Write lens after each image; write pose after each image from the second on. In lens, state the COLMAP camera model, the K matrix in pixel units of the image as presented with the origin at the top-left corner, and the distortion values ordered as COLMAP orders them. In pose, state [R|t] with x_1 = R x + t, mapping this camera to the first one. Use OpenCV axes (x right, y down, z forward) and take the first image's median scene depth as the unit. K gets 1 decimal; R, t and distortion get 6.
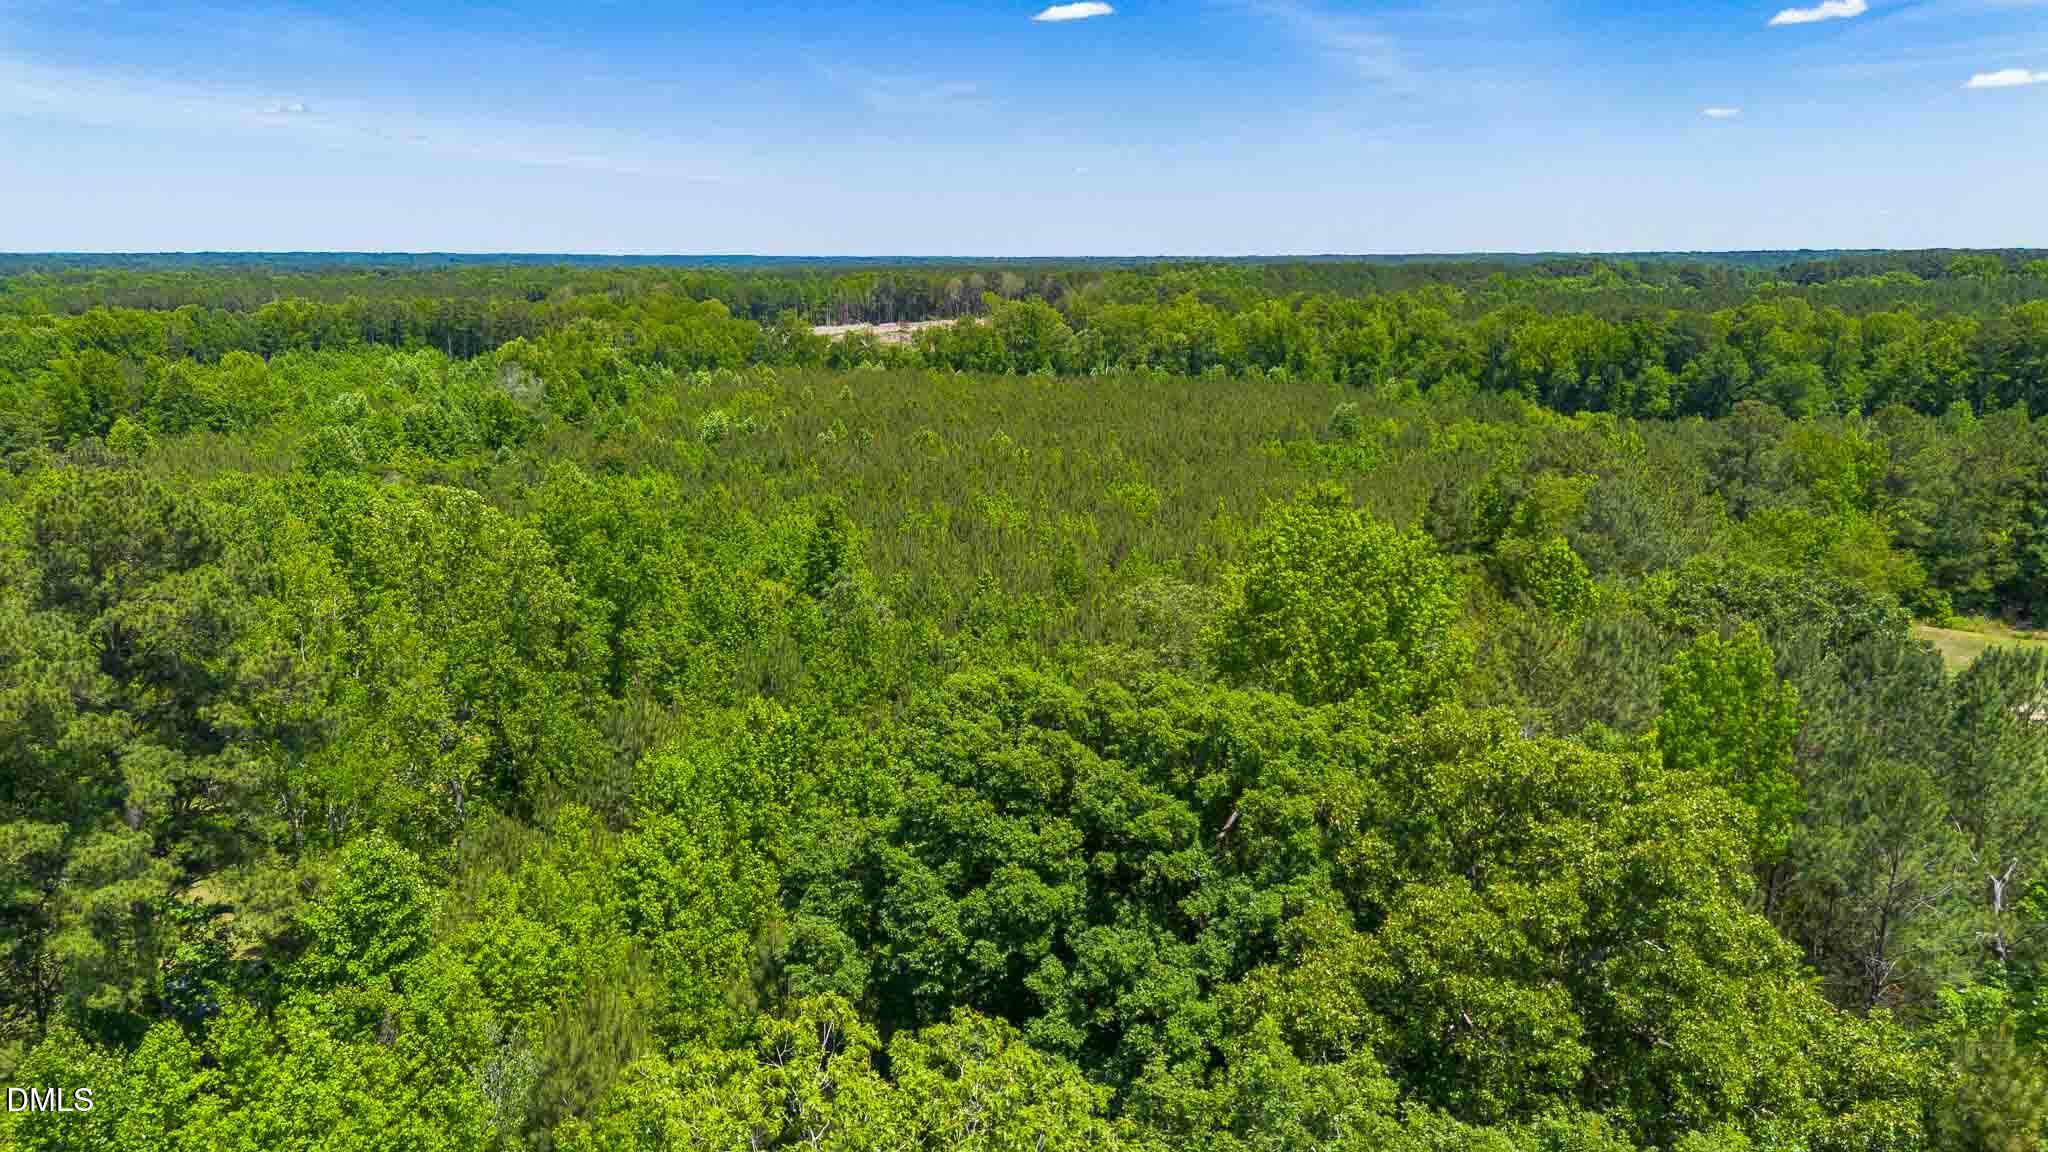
lens RADIAL K [[1445.4, 0, 1025.9], [0, 1445.4, 574.2], [0, 0, 1]] dist [0.057849, -0.054390]
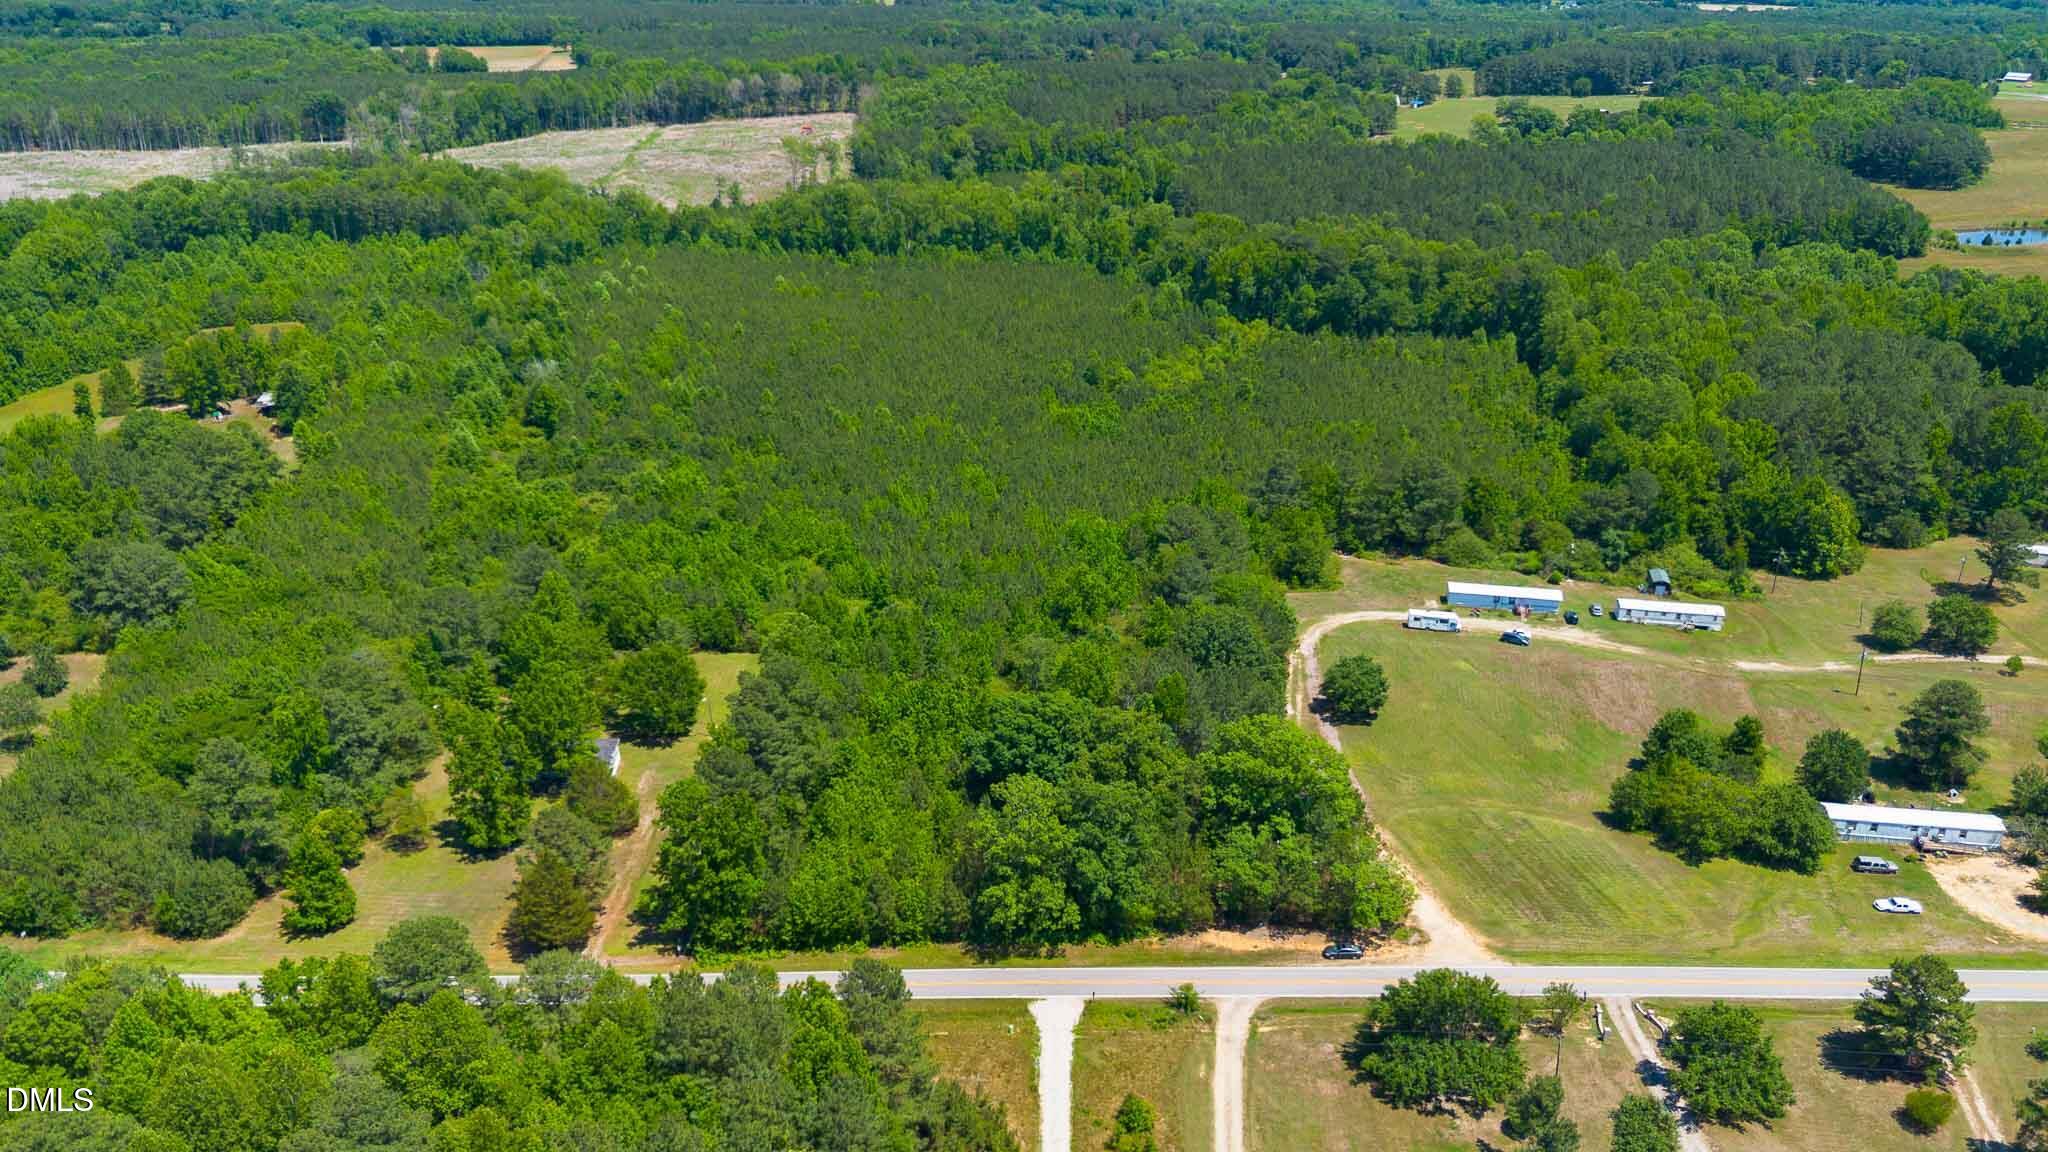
lens RADIAL K [[1532.4, 0, 1030.3], [0, 1532.4, 579.6], [0, 0, 1]] dist [0.039657, -0.028171]
pose [[0.985543, -0.054541, 0.160408, -0.096278], [0.022064, 0.980022, 0.197660, -0.168973], [-0.167984, -0.191263, 0.967057, -0.484566]]
